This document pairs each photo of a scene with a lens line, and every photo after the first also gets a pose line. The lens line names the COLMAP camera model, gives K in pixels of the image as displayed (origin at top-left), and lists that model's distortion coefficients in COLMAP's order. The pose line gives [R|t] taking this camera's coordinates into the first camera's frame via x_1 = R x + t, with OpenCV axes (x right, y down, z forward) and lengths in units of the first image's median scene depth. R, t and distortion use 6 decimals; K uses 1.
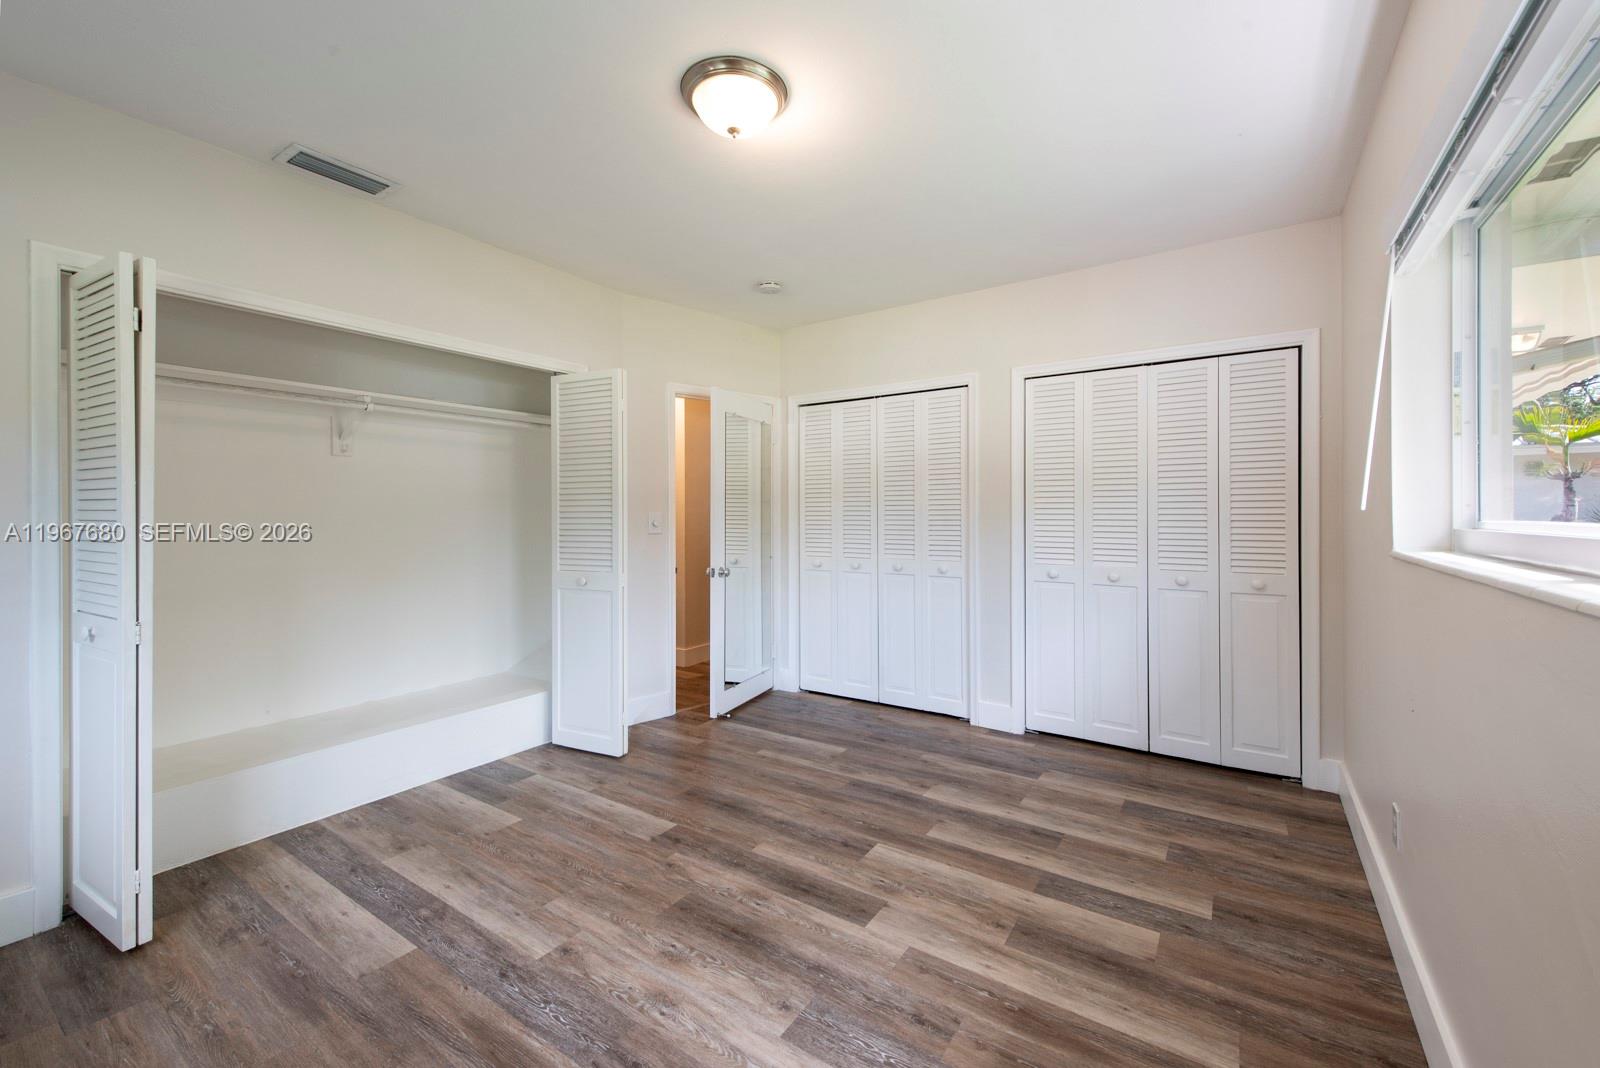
lens RADIAL K [[635.6, 0, 800.9], [0, 635.6, 521.7], [0, 0, 1]] dist [0.000228, -0.000462]
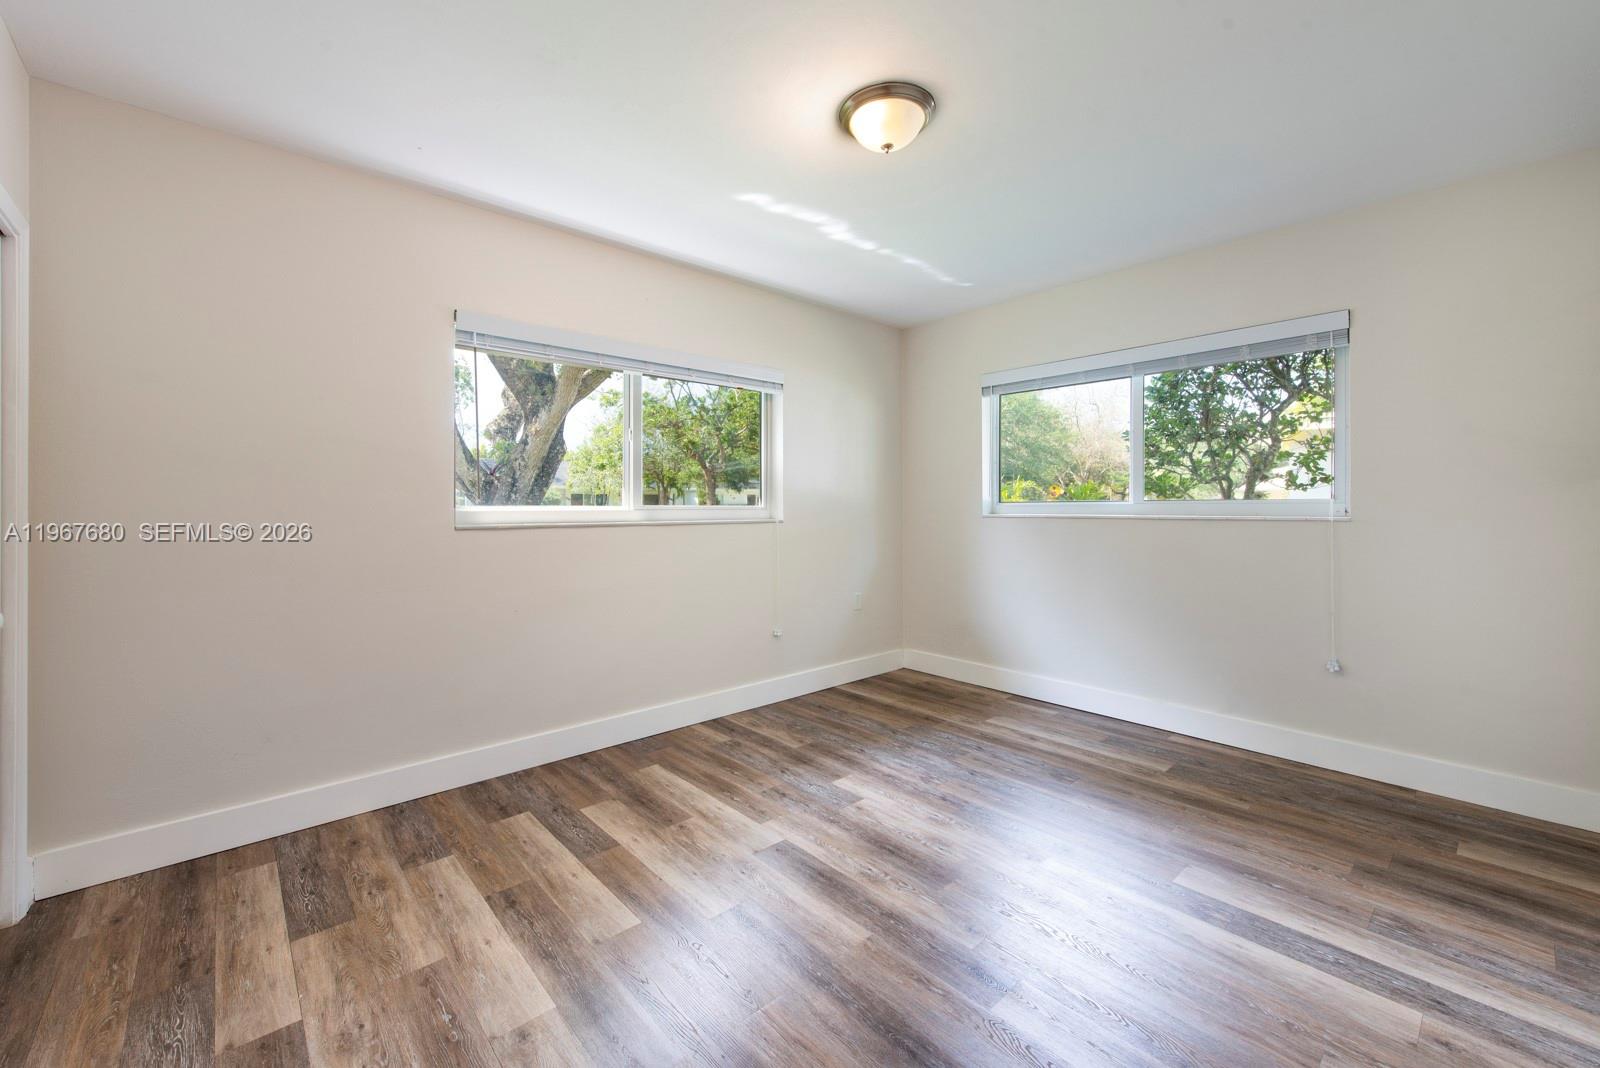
lens RADIAL K [[634.7, 0, 794.7], [0, 634.7, 503.9], [0, 0, 1]] dist [0.001706, -0.000068]
pose [[-0.970127, 0.007332, 0.242485, -0.211312], [0.008953, 0.999944, 0.005583, -0.015797], [-0.242431, 0.007587, -0.970139, 2.092336]]
